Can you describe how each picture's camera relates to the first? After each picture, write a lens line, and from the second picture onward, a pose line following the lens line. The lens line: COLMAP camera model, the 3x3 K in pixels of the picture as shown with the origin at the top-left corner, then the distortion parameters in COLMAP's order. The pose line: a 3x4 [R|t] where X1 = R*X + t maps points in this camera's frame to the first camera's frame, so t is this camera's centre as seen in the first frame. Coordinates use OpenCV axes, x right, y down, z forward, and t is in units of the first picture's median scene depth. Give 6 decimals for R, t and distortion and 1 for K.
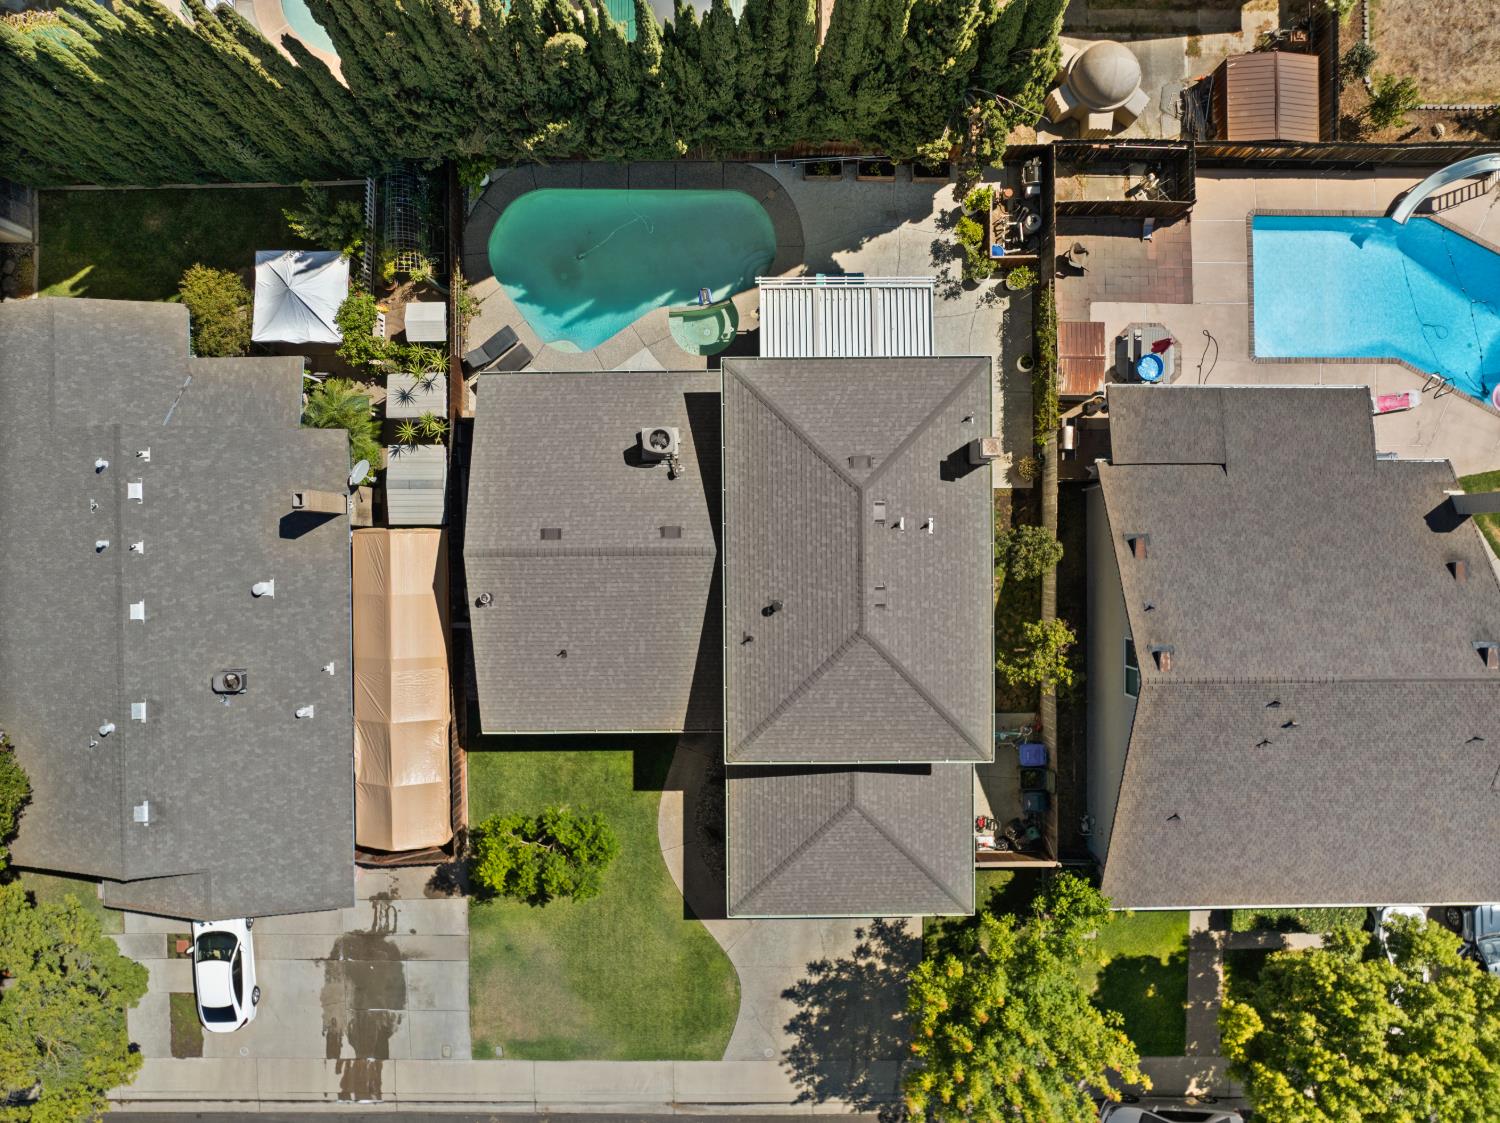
lens RADIAL K [[1071.5, 0, 753.1], [0, 1071.5, 568.8], [0, 0, 1]] dist [-0.041771, 0.010730]
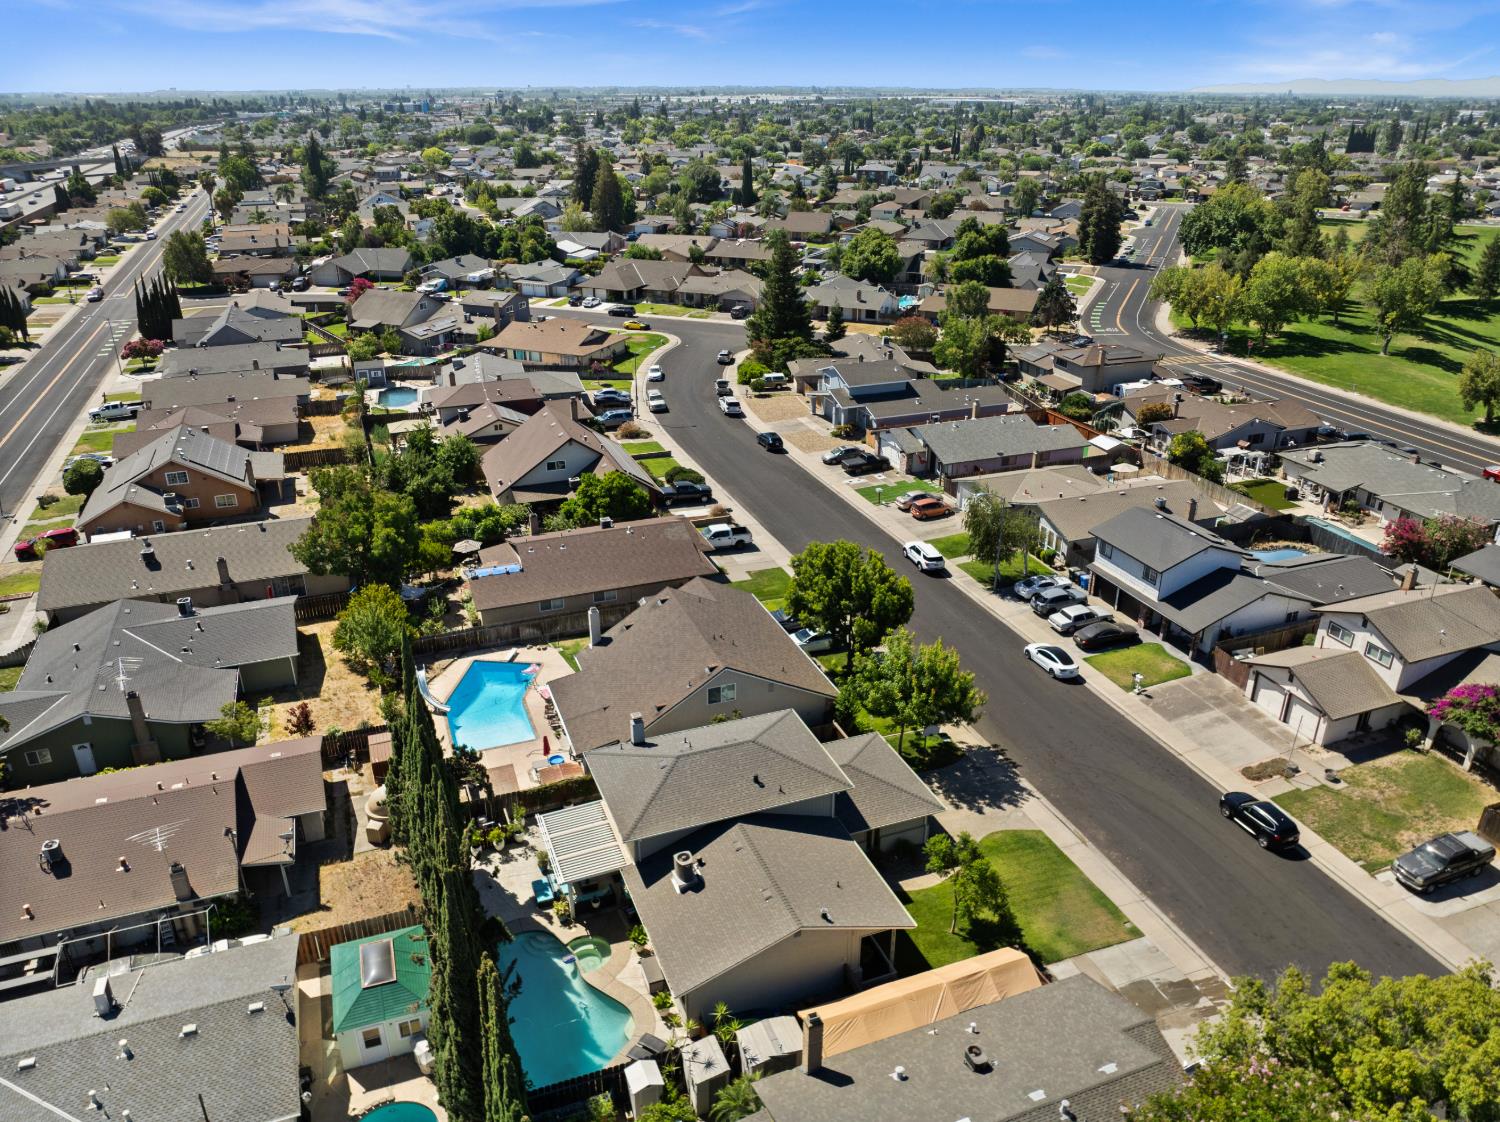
lens RADIAL K [[1071.5, 0, 738.2], [0, 1071.5, 570.8], [0, 0, 1]] dist [-0.041771, 0.010730]
pose [[-0.346659, -0.391753, 0.852266, -1.079510], [0.937872, -0.159243, 0.308281, -0.388179], [0.014948, 0.906185, 0.422618, -0.024900]]
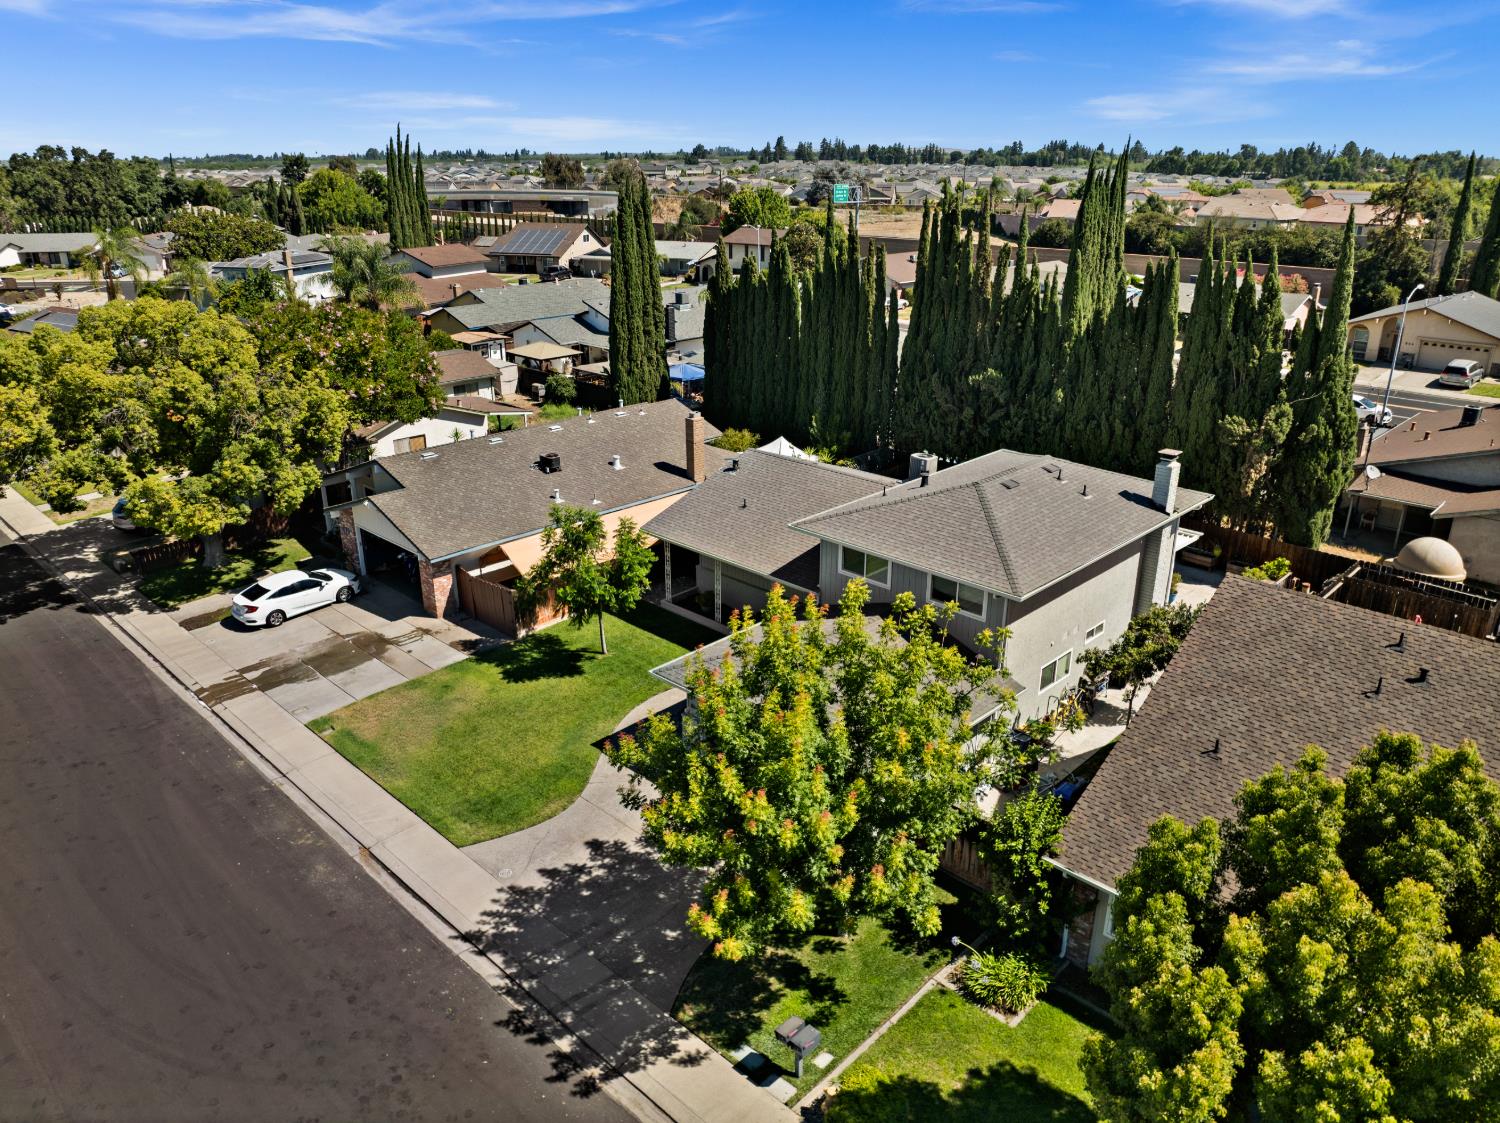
lens RADIAL K [[1071.5, 0, 758.2], [0, 1071.5, 562.7], [0, 0, 1]] dist [-0.041771, 0.010730]
pose [[0.716351, 0.250157, -0.651355, 0.527881], [-0.697689, 0.245469, -0.673034, 0.756854], [-0.008477, 0.936572, 0.350374, 0.576531]]
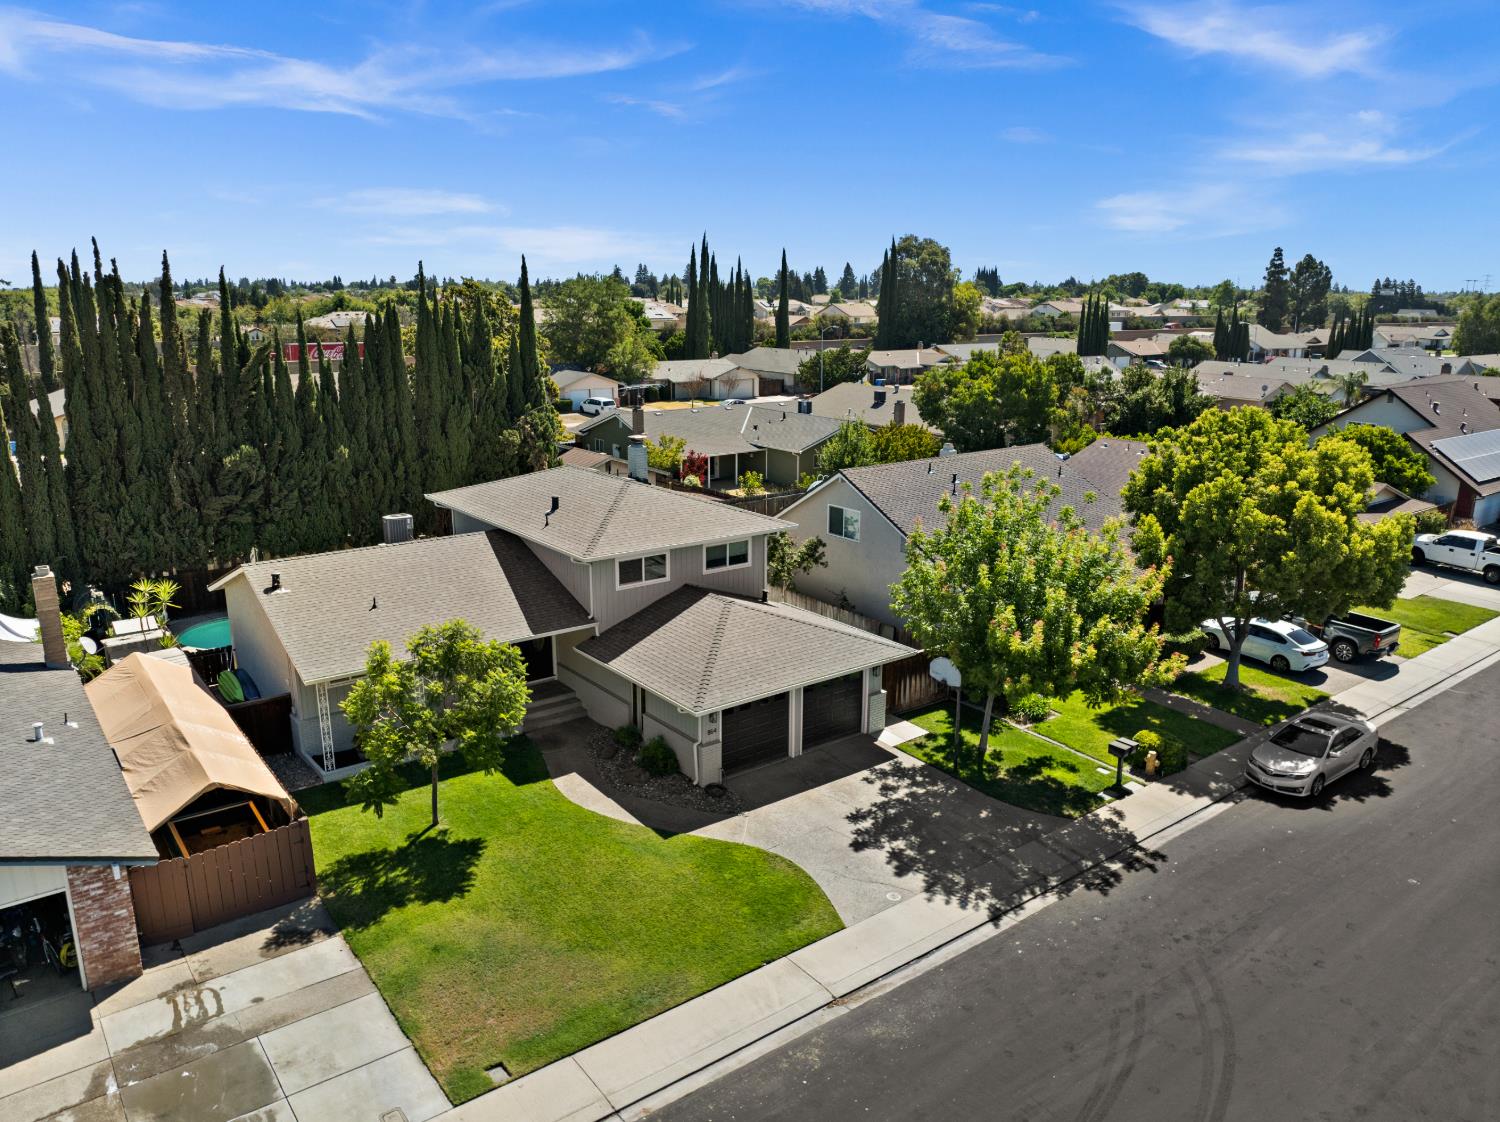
lens RADIAL K [[1071.5, 0, 754.5], [0, 1071.5, 557.1], [0, 0, 1]] dist [-0.041771, 0.010730]
pose [[0.797983, -0.146227, 0.584672, -0.399363], [0.602667, 0.187305, -0.775699, 0.868733], [0.003916, 0.971357, 0.237592, 0.652414]]
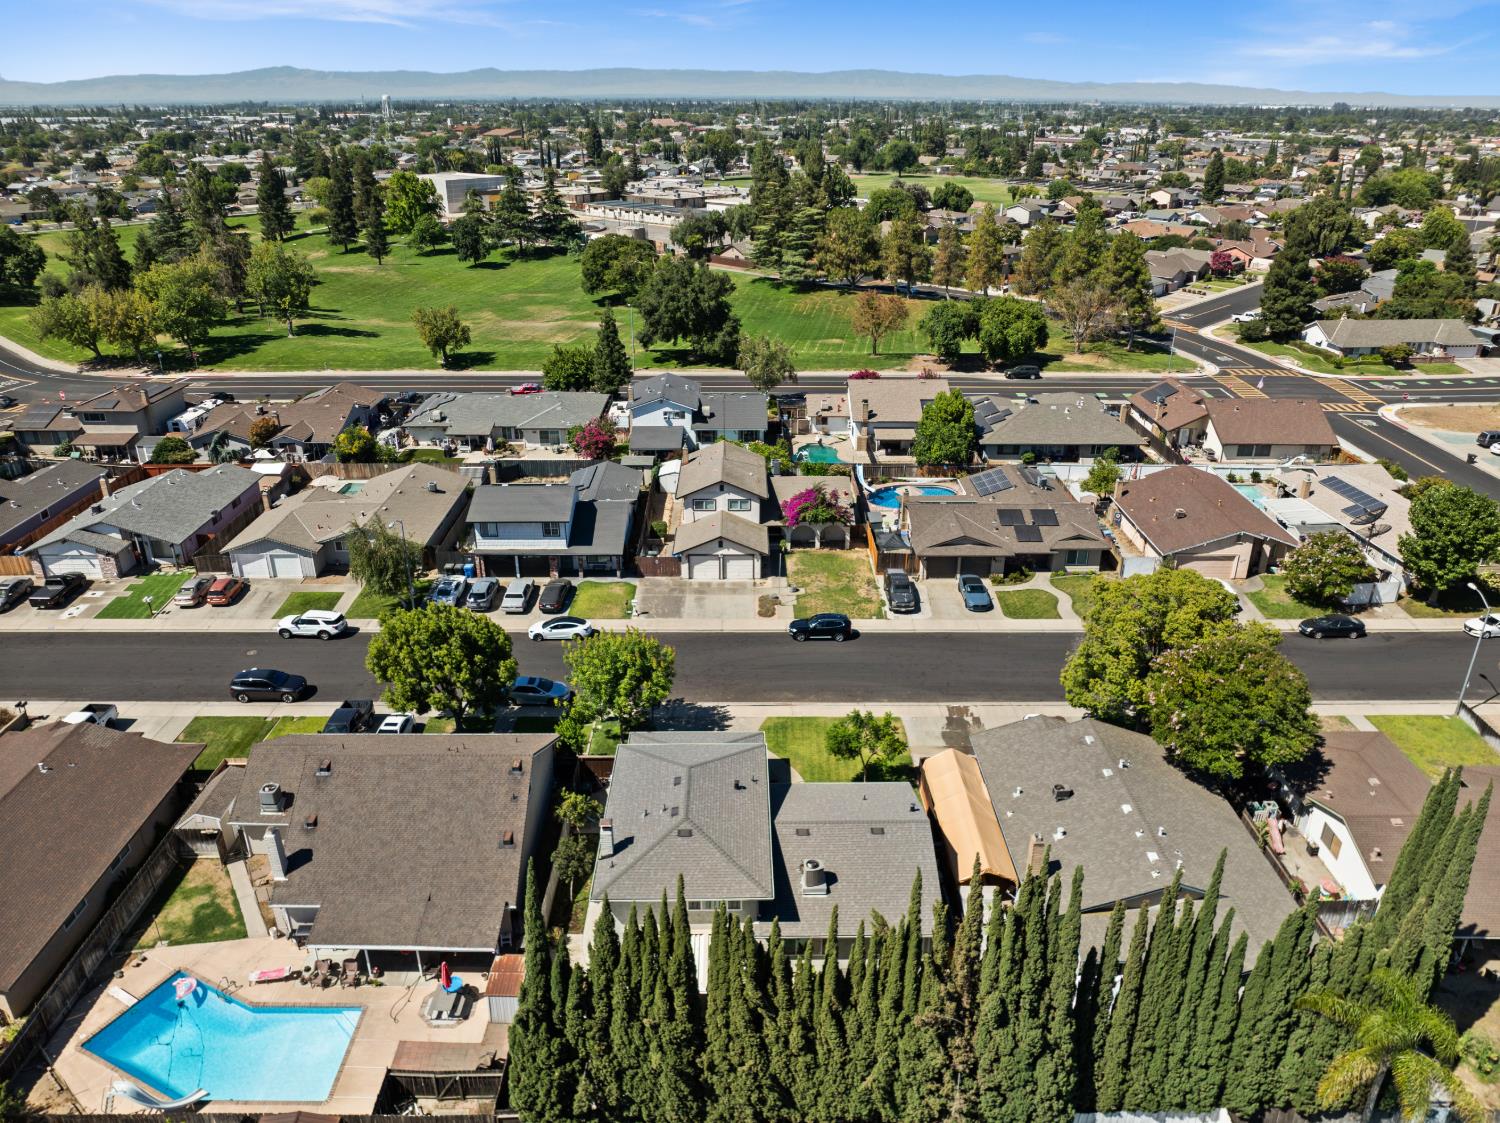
lens RADIAL K [[1071.5, 0, 742.7], [0, 1071.5, 567.3], [0, 0, 1]] dist [-0.041771, 0.010730]
pose [[-0.999997, -0.002147, 0.001239, 0.010384], [0.002031, -0.422617, 0.906306, -1.130891], [-0.001422, 0.906306, 0.422620, -0.029915]]
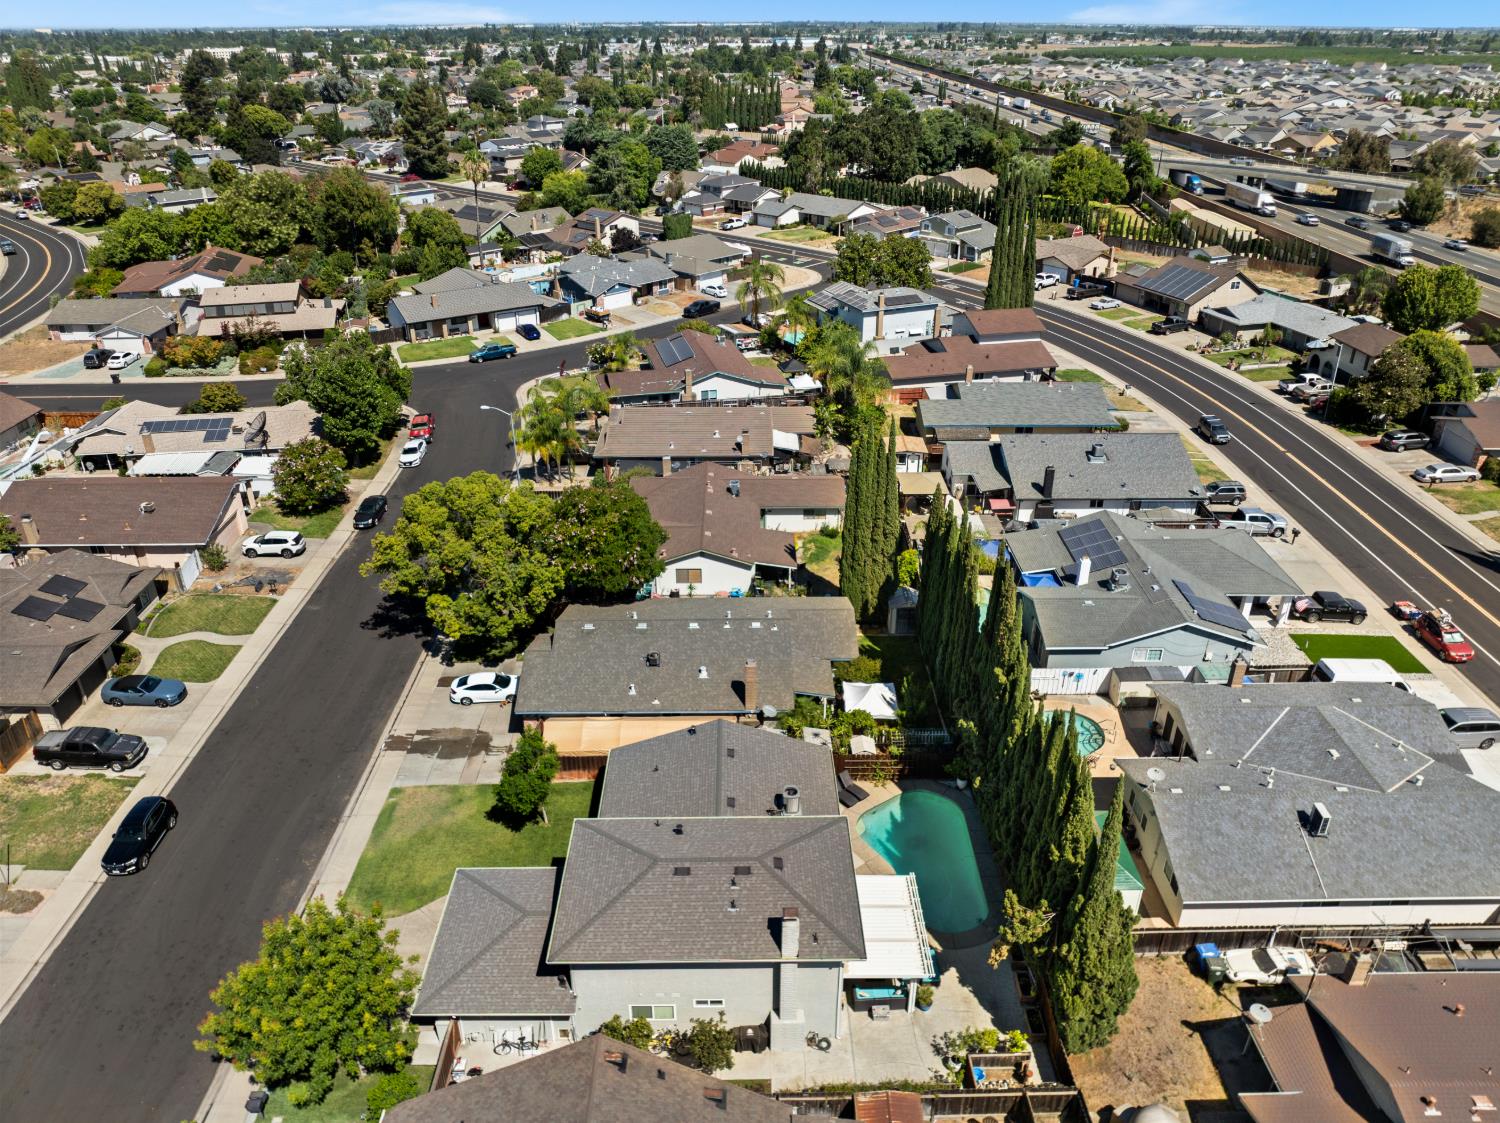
lens RADIAL K [[1071.5, 0, 758.5], [0, 1071.5, 547.1], [0, 0, 1]] dist [-0.041771, 0.010730]
pose [[0.012603, 0.448565, -0.893661, 0.965145], [-0.999810, -0.007661, -0.017946, -0.036603], [-0.014896, 0.893717, 0.448383, -0.008405]]
